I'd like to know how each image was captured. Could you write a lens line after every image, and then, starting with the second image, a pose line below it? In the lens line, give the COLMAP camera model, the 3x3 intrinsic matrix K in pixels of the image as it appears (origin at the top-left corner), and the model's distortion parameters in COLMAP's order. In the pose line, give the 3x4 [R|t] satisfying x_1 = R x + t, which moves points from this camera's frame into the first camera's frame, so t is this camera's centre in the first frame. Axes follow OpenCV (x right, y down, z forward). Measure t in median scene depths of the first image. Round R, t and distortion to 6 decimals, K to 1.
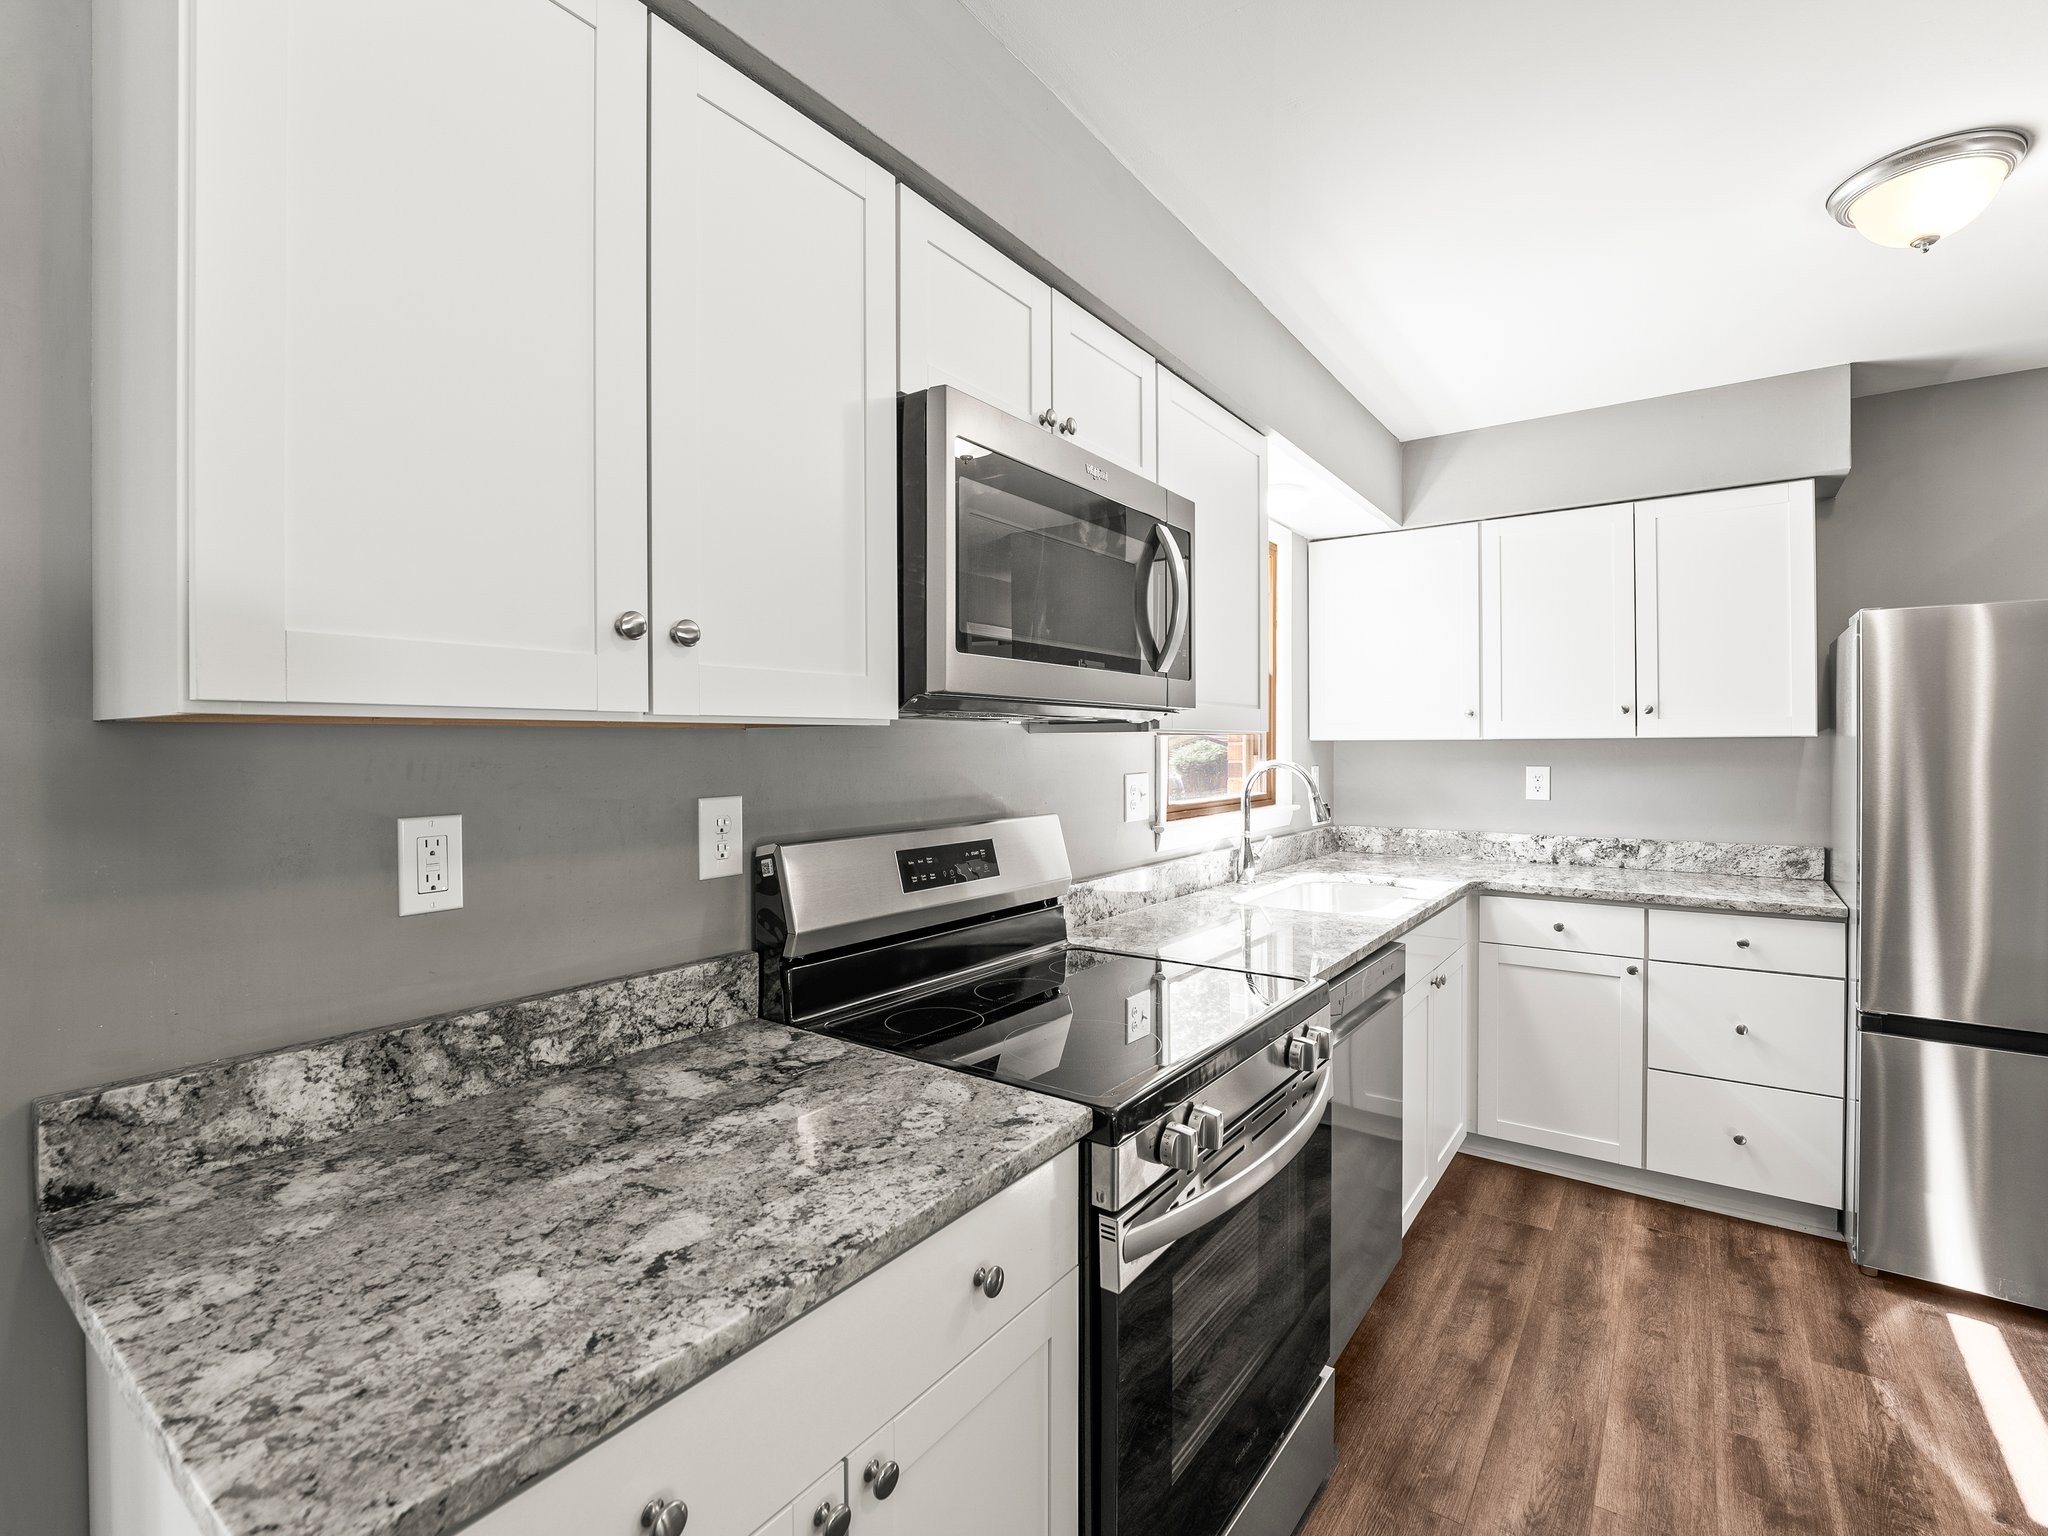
lens RADIAL K [[944.7, 0, 1034.5], [0, 944.7, 749.8], [0, 0, 1]] dist [-0.021635, 0.002124]
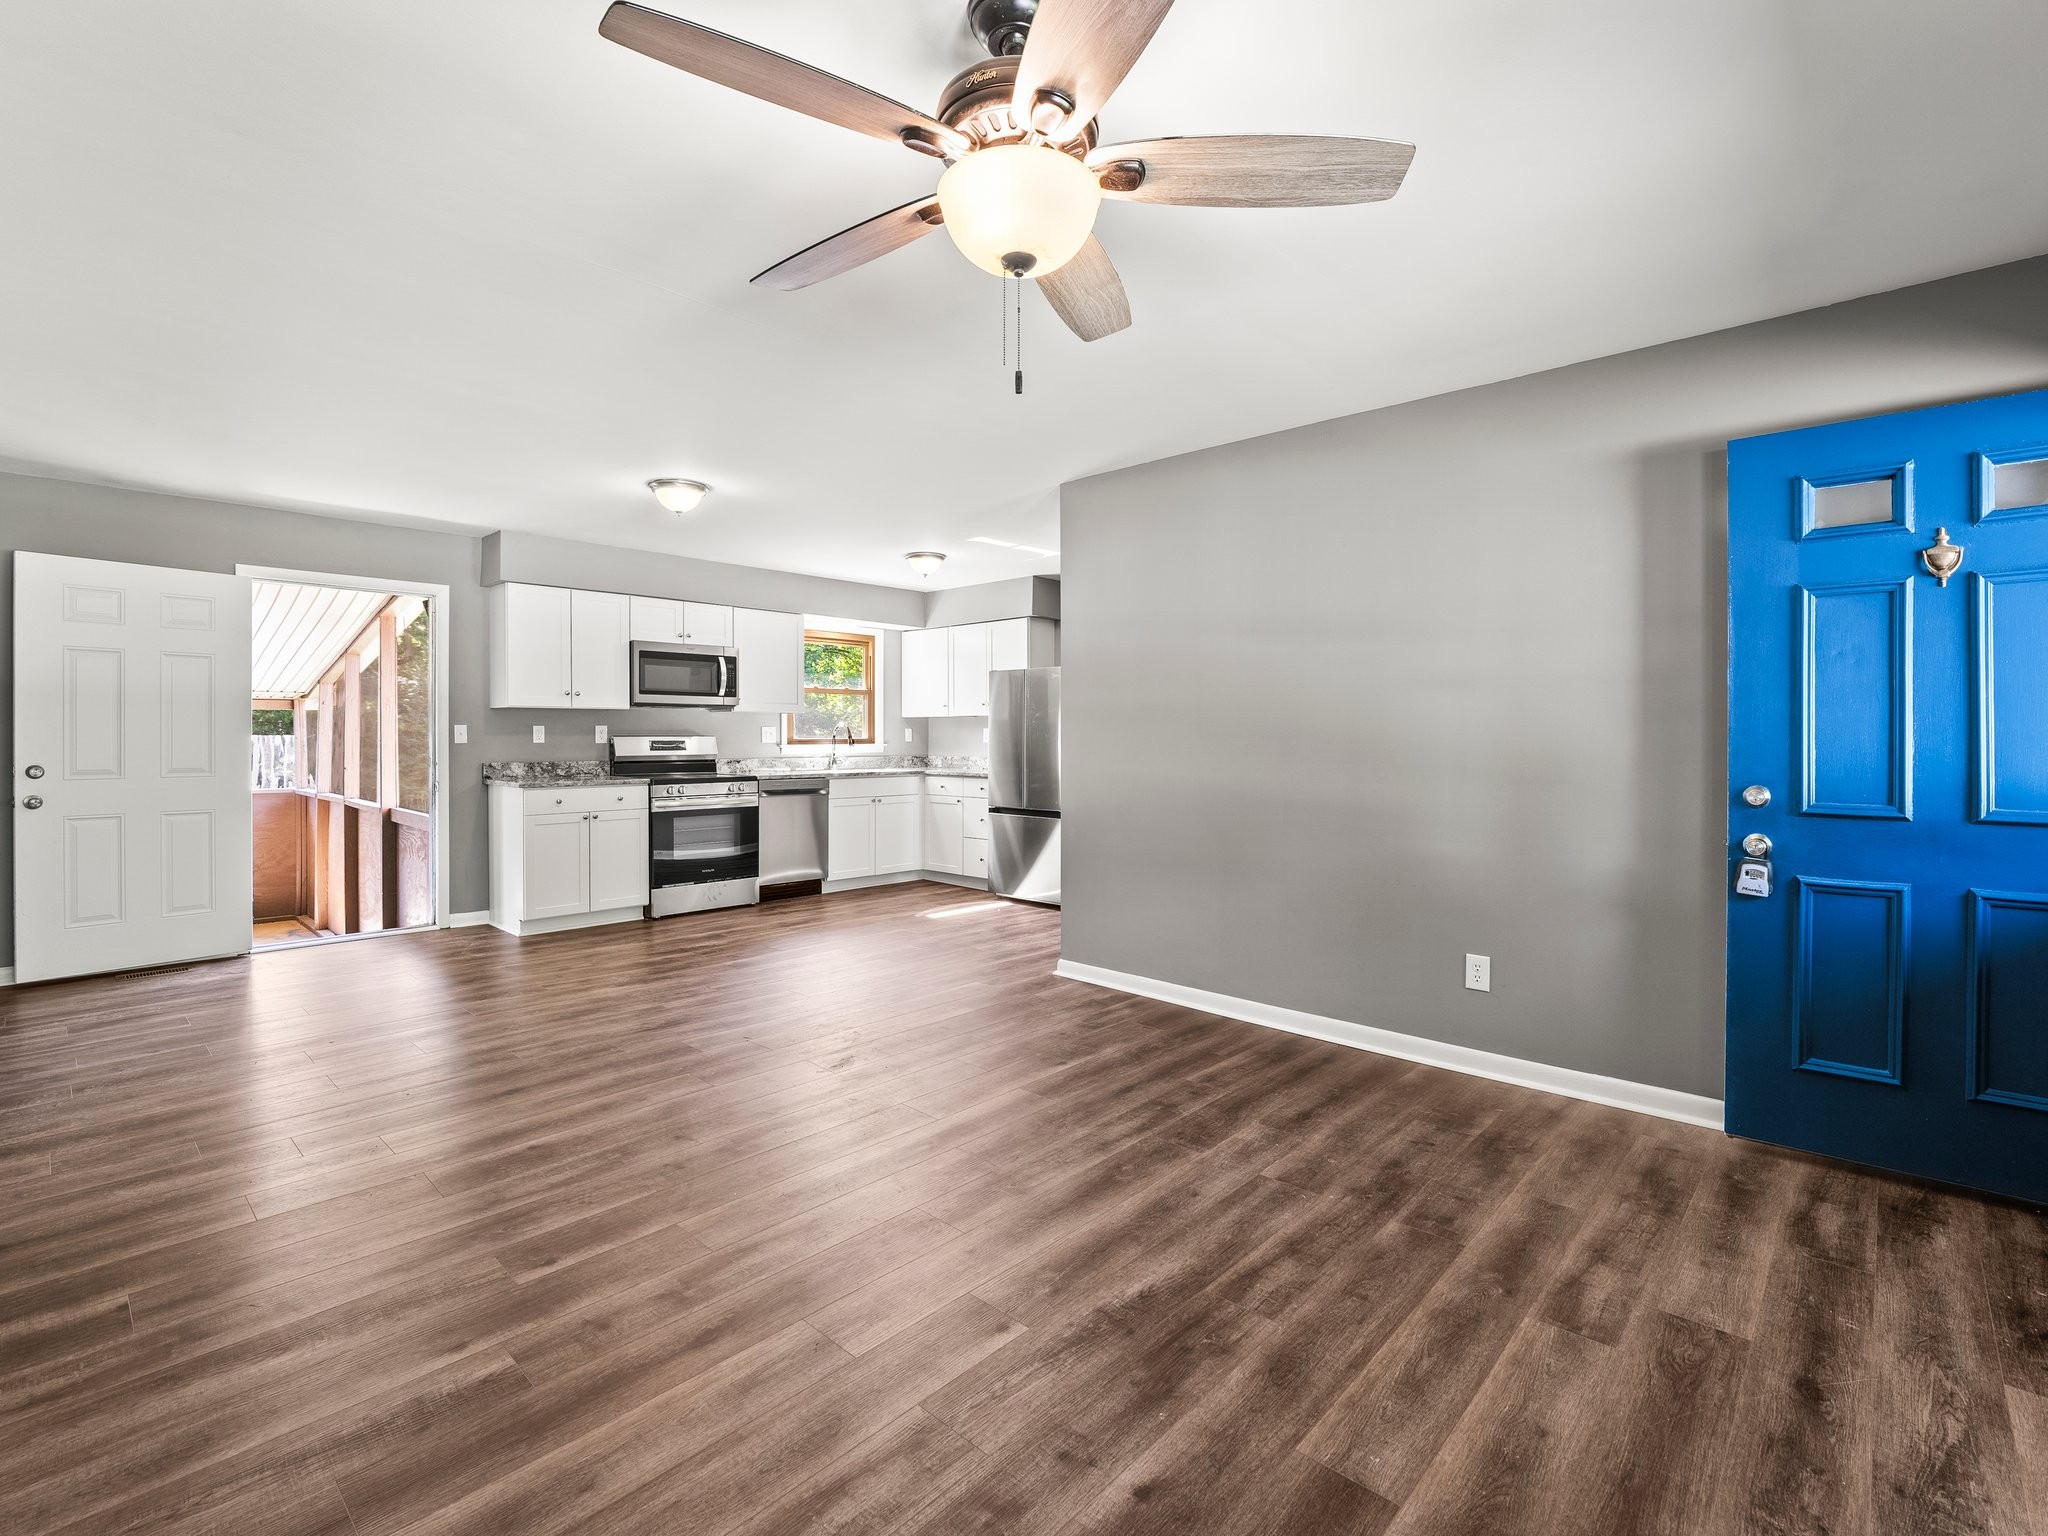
lens RADIAL K [[944.7, 0, 1011.8], [0, 944.7, 728.1], [0, 0, 1]] dist [-0.021635, 0.002124]
pose [[0.990334, -0.000111, -0.138707, 1.207225], [-0.001718, 0.999913, -0.013061, 0.064377], [0.138696, 0.013173, 0.990247, -1.716031]]
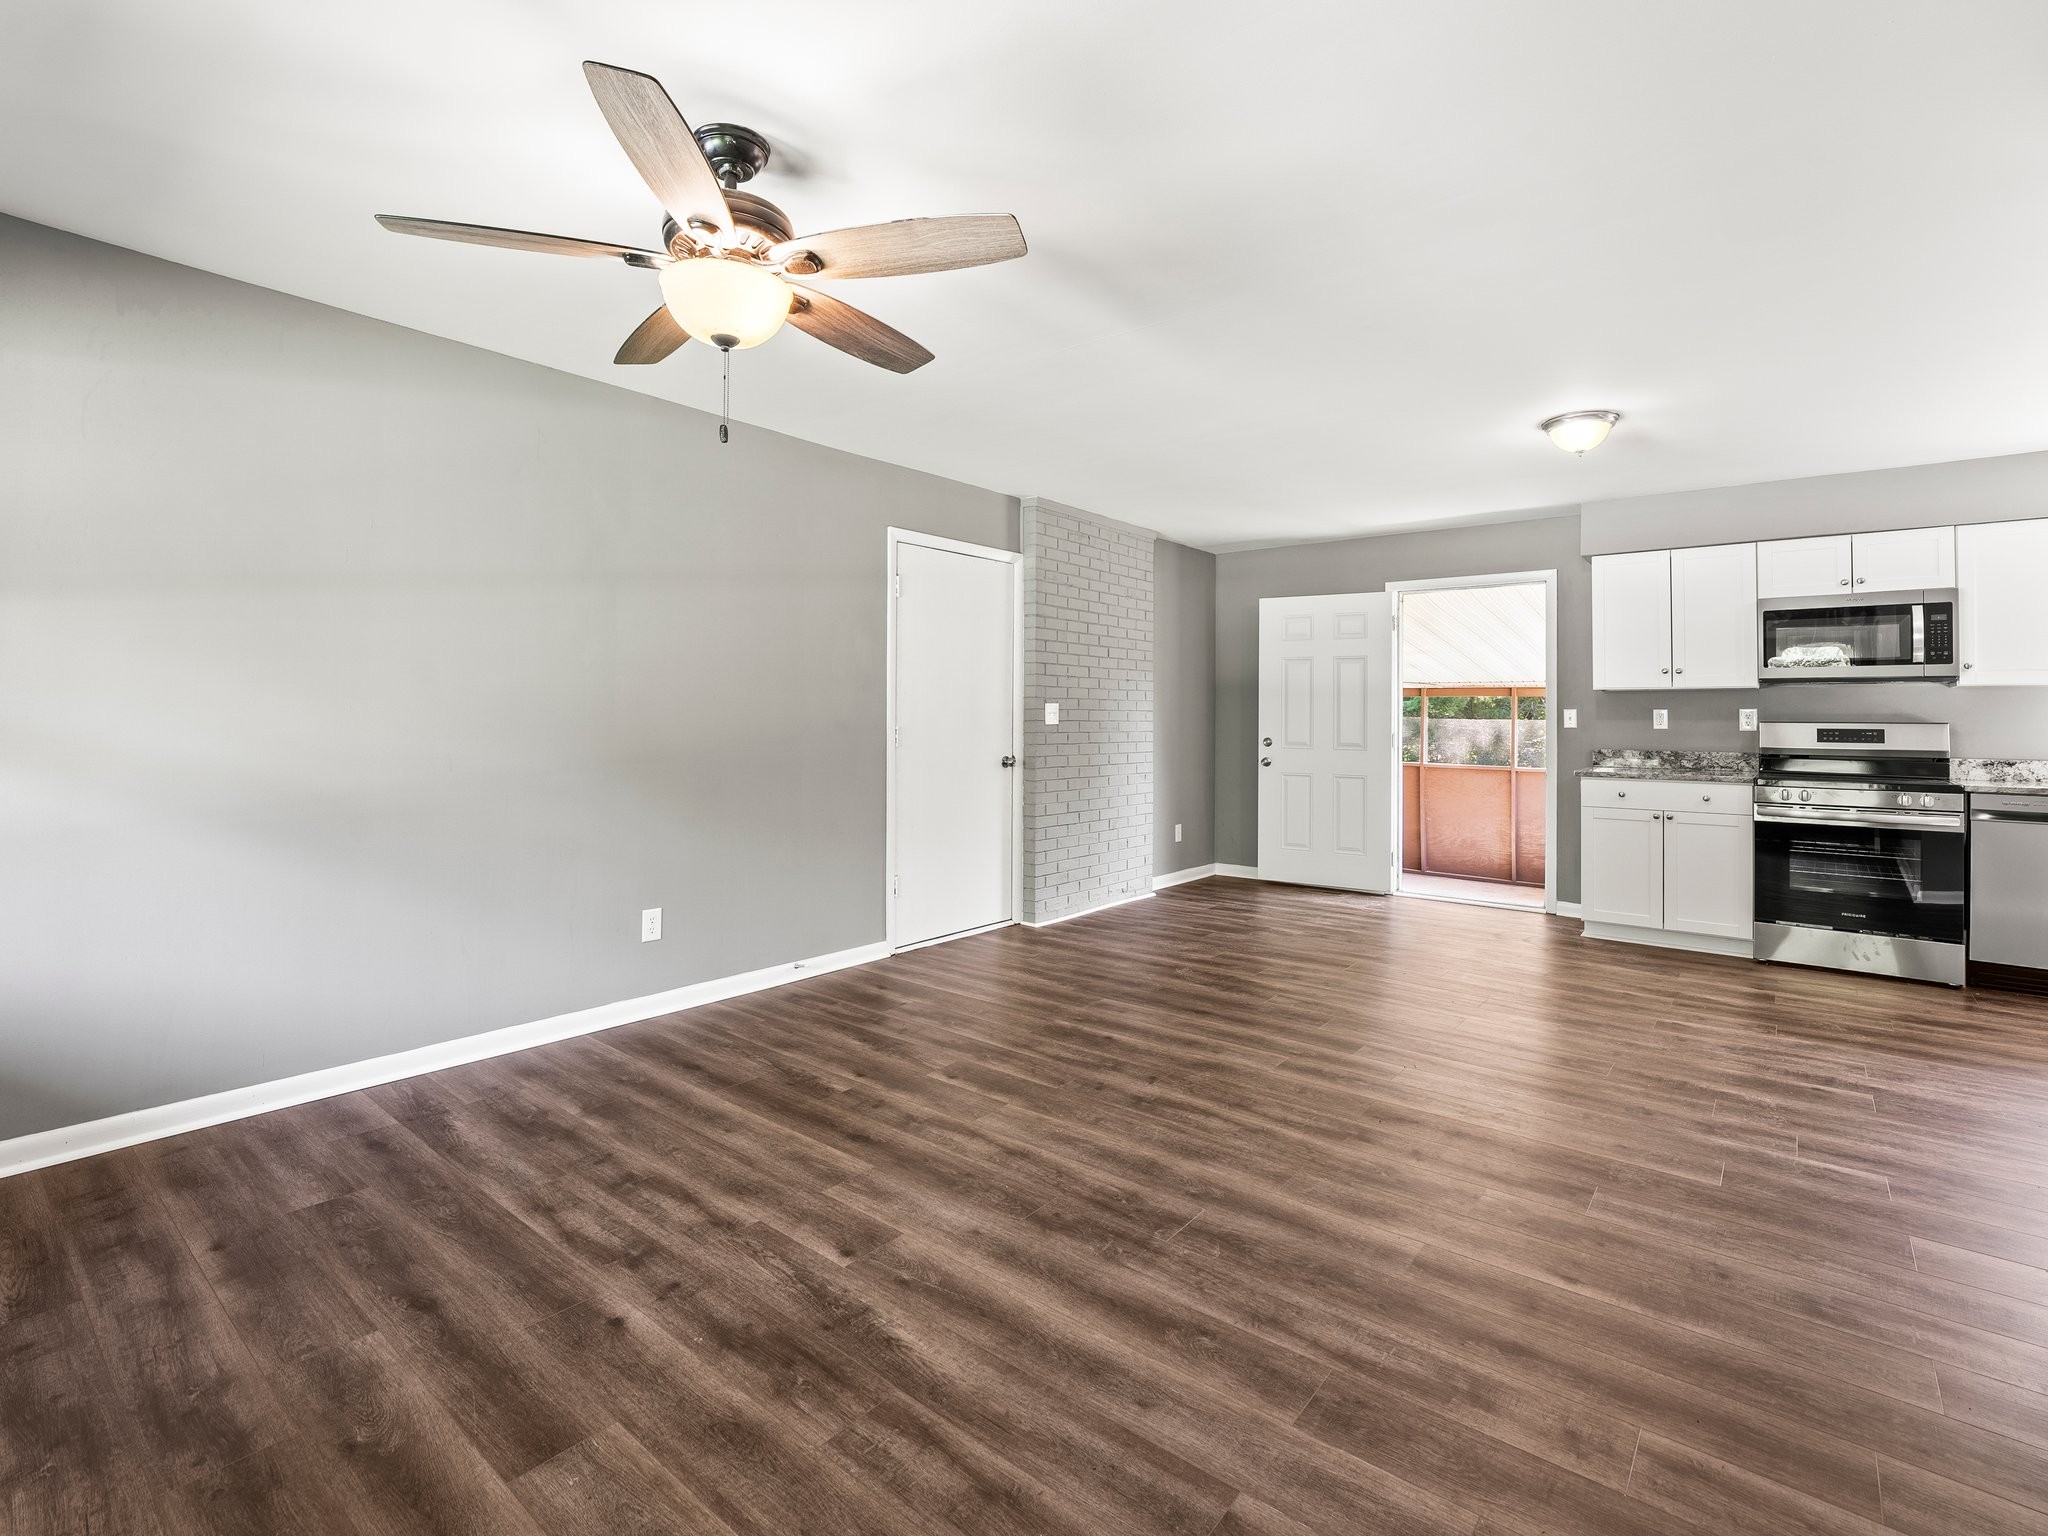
lens RADIAL K [[944.7, 0, 1019.4], [0, 944.7, 717.8], [0, 0, 1]] dist [-0.021635, 0.002124]
pose [[-0.063743, 0.002112, -0.997964, 1.853978], [-0.012210, 0.999921, 0.002896, 0.059258], [0.997892, 0.012370, -0.063712, -0.845044]]
